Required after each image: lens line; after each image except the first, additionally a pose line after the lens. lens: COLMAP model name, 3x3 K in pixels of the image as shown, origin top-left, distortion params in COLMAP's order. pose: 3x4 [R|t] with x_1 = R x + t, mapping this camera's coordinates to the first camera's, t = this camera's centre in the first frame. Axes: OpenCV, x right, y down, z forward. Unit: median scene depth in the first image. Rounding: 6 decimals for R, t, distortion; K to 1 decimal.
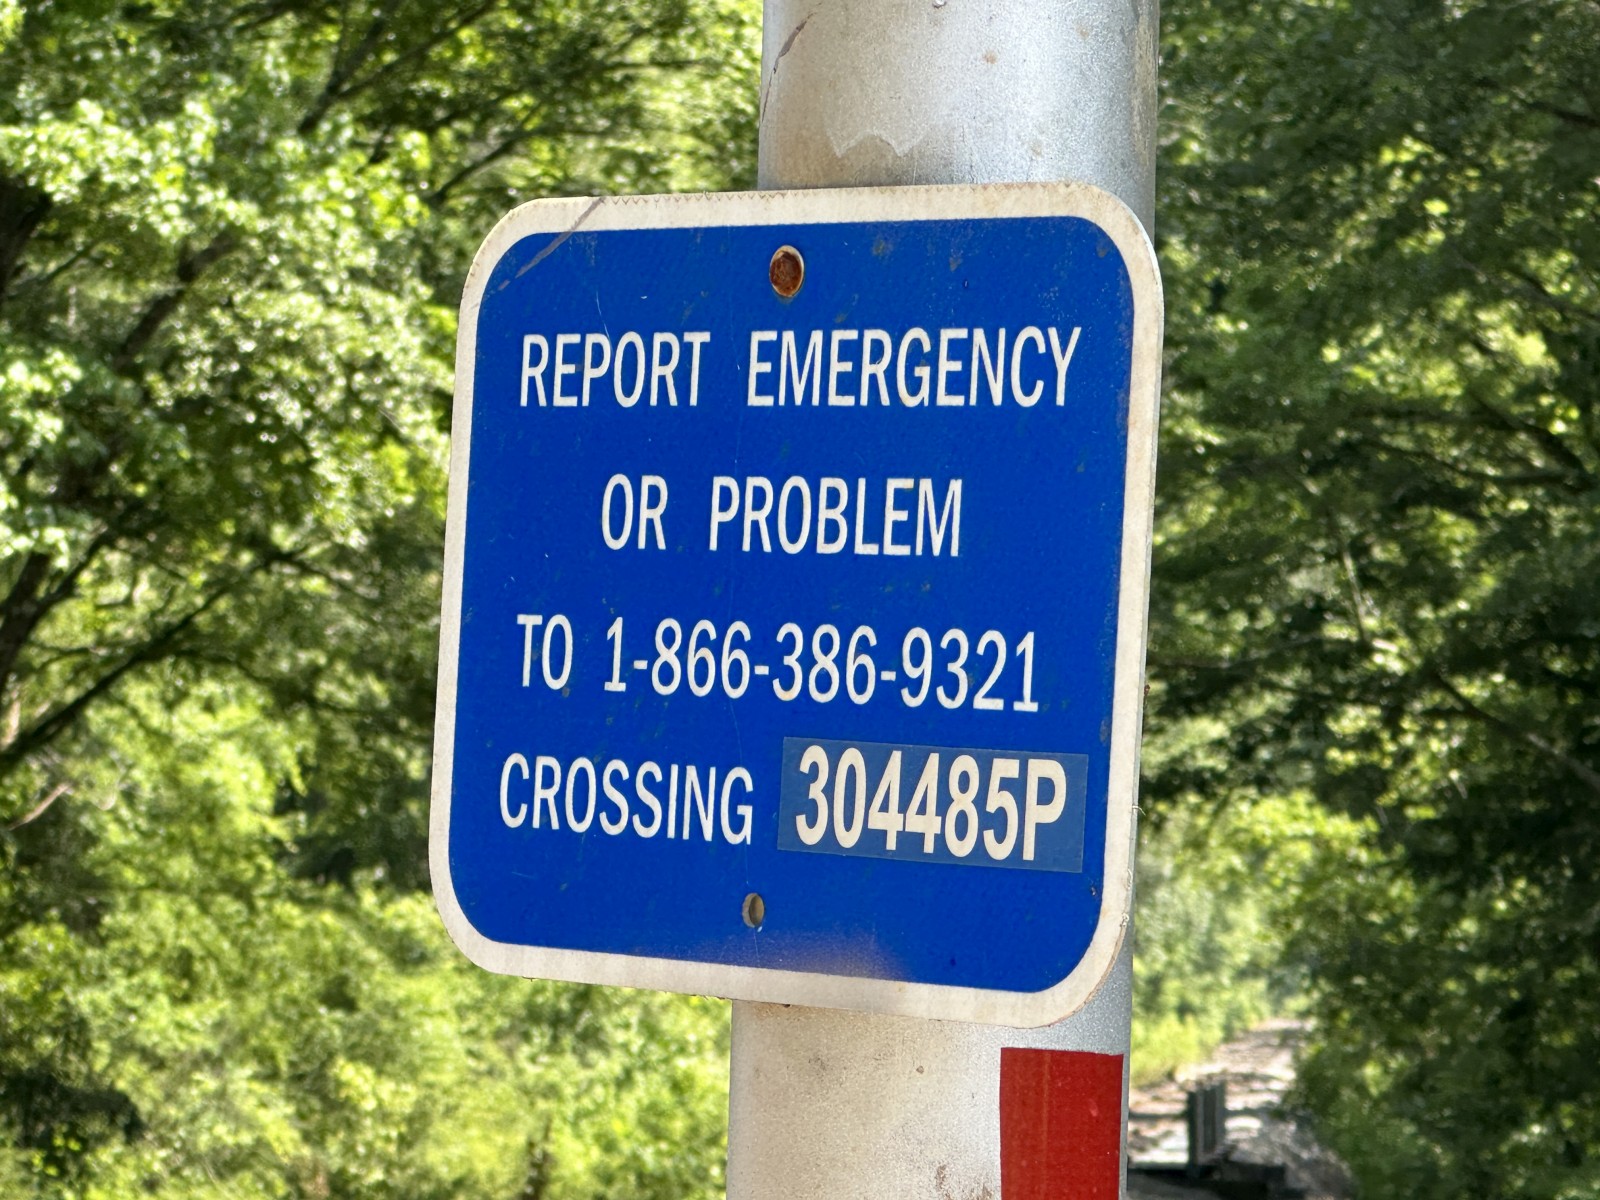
lens RADIAL K [[6847.1, 0, 800.2], [0, 6847.1, 600.4], [0, 0, 1]] dist [-0.670018, 0.000000]
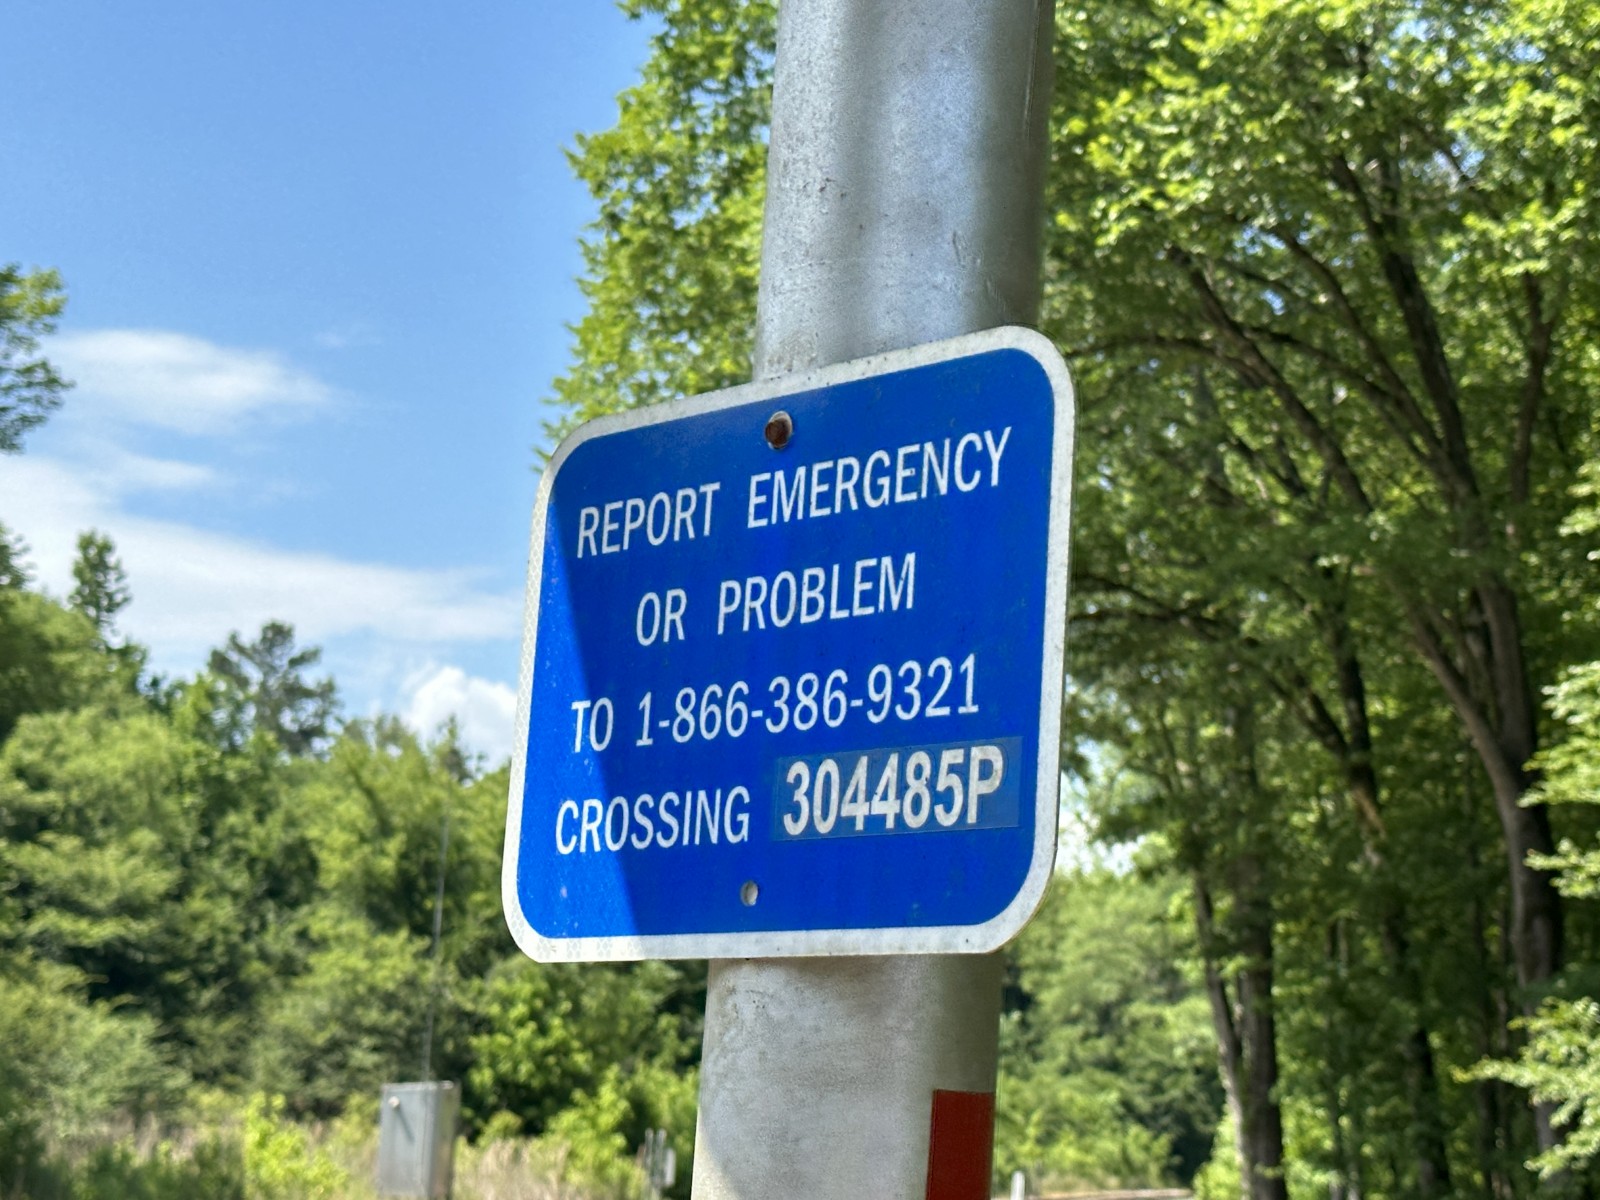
lens RADIAL K [[2964.8, 0, 804.5], [0, 2964.8, 614.9], [0, 0, 1]] dist [0.127765, 0.000000]
pose [[0.998492, 0.019780, 0.051206, -0.026748], [-0.010342, 0.983902, -0.178409, 0.095720], [-0.053911, 0.177610, 0.982623, 0.423984]]
